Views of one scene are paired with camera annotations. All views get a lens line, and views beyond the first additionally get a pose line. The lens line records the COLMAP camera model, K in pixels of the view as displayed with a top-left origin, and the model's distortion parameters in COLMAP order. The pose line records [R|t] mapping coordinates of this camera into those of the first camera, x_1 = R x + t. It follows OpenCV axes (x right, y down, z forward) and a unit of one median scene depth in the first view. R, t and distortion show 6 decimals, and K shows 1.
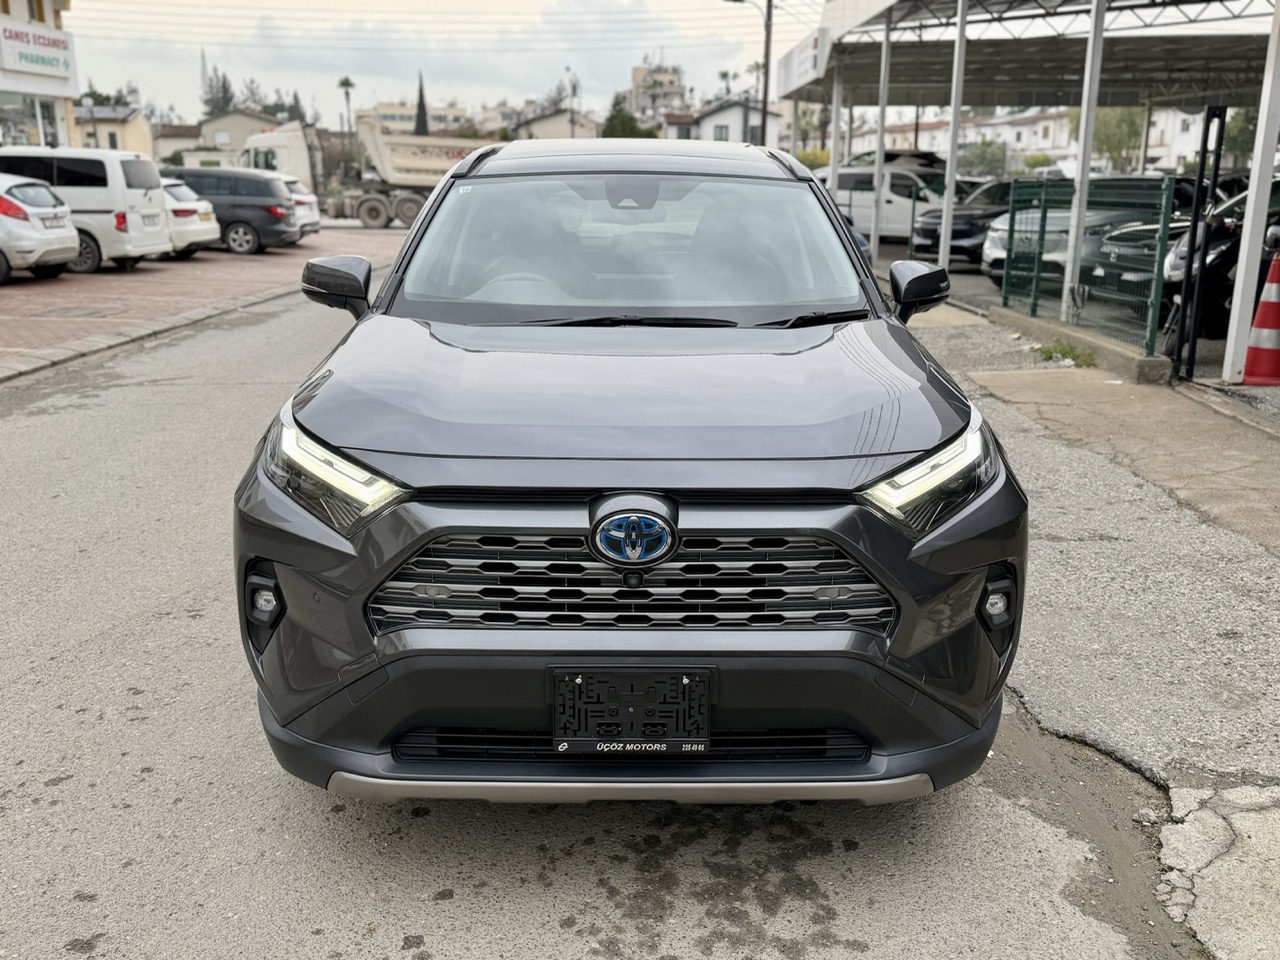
lens RADIAL K [[1066.8, 0, 640.0], [0, 1066.8, 480.0], [0, 0, 1]] dist [0.156892, -0.285758]
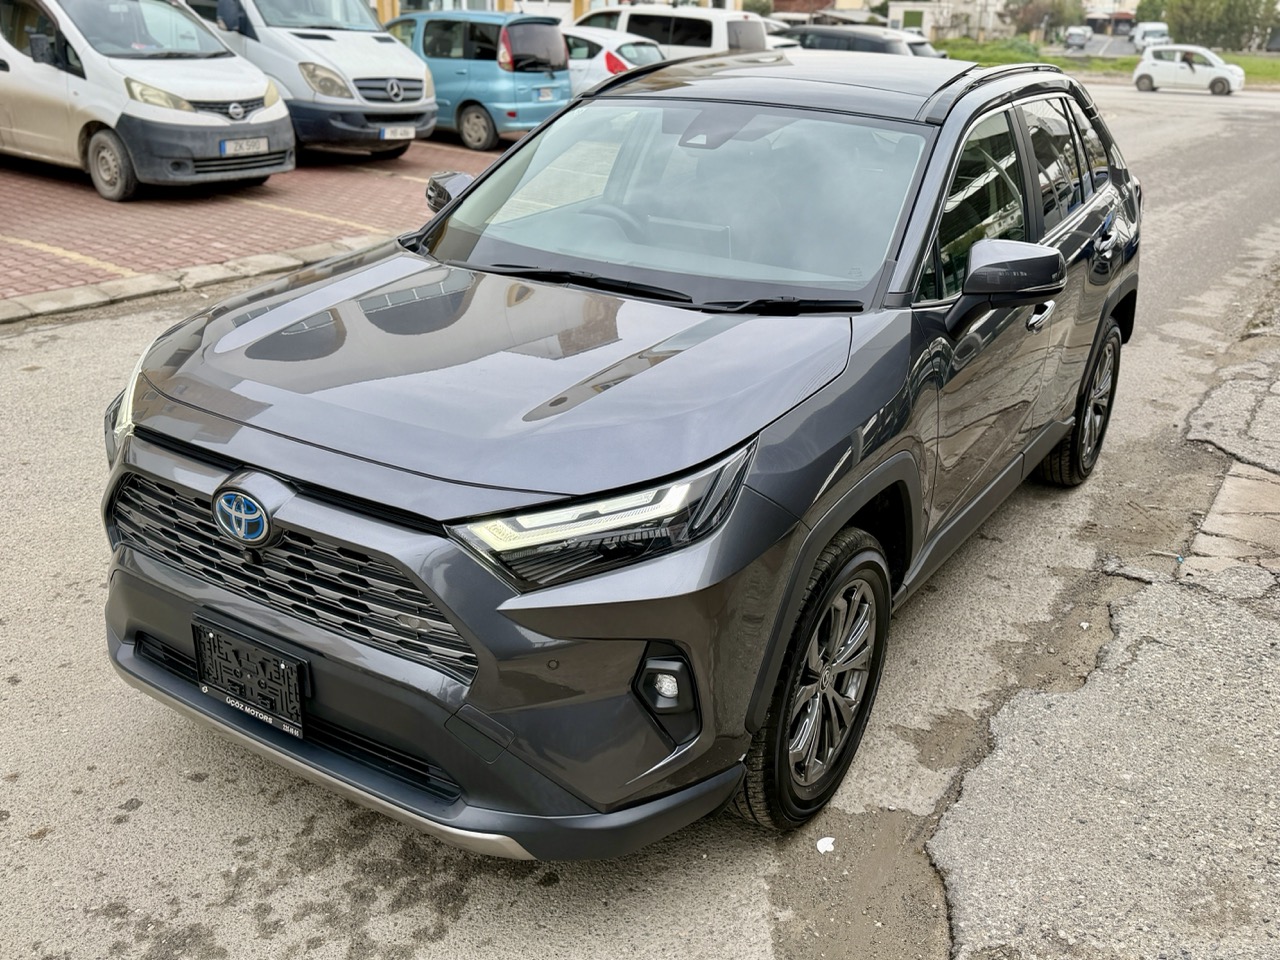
lens RADIAL K [[1066.8, 0, 640.0], [0, 1066.8, 480.0], [0, 0, 1]] dist [0.156892, -0.285758]
pose [[0.851036, 0.224596, -0.474652, 0.719870], [-0.168663, 0.972934, 0.157964, -0.185444], [0.497283, -0.054377, 0.865883, 0.280094]]
